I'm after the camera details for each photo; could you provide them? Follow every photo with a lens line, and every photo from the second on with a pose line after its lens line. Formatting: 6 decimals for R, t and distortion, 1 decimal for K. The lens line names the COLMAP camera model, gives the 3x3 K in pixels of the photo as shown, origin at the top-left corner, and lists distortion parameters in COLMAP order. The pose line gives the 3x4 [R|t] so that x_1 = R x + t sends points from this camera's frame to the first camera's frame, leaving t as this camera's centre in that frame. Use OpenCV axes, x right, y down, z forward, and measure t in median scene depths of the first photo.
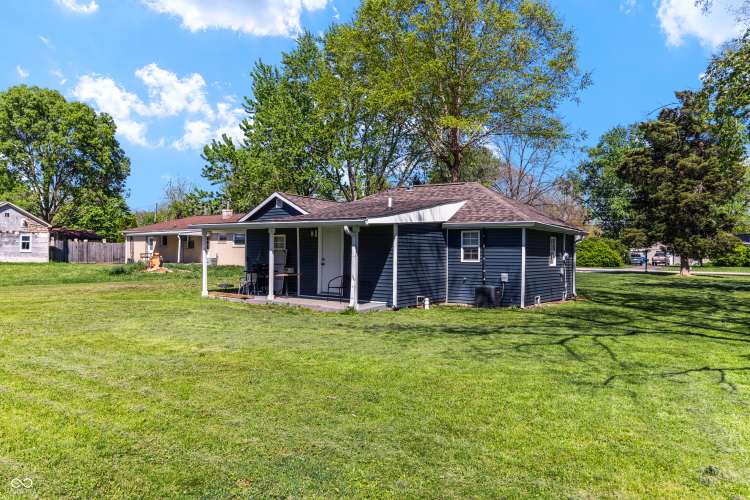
lens RADIAL K [[556.2, 0, 374.9], [0, 556.2, 249.8], [0, 0, 1]] dist [0.010499, 0.002417]
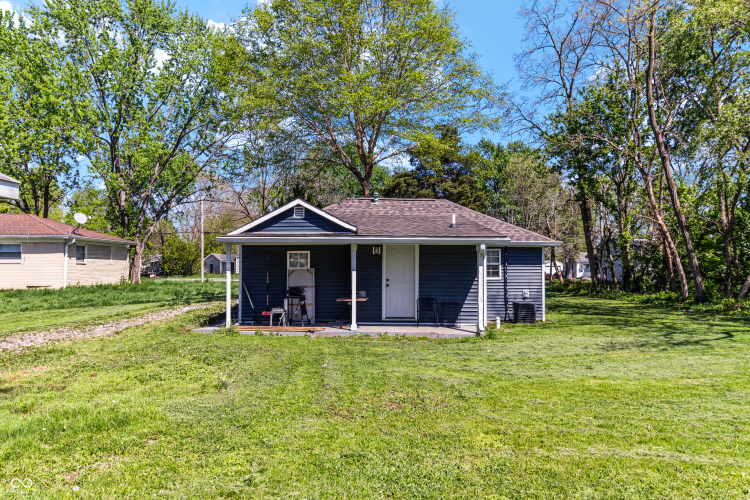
lens RADIAL K [[586.9, 0, 375.0], [0, 586.9, 250.8], [0, 0, 1]] dist [0.007363, 0.000267]
pose [[0.810485, 0.007088, 0.585717, -0.653831], [0.002902, 0.999866, -0.016116, -0.014245], [-0.585752, 0.014761, 0.810356, 0.256802]]
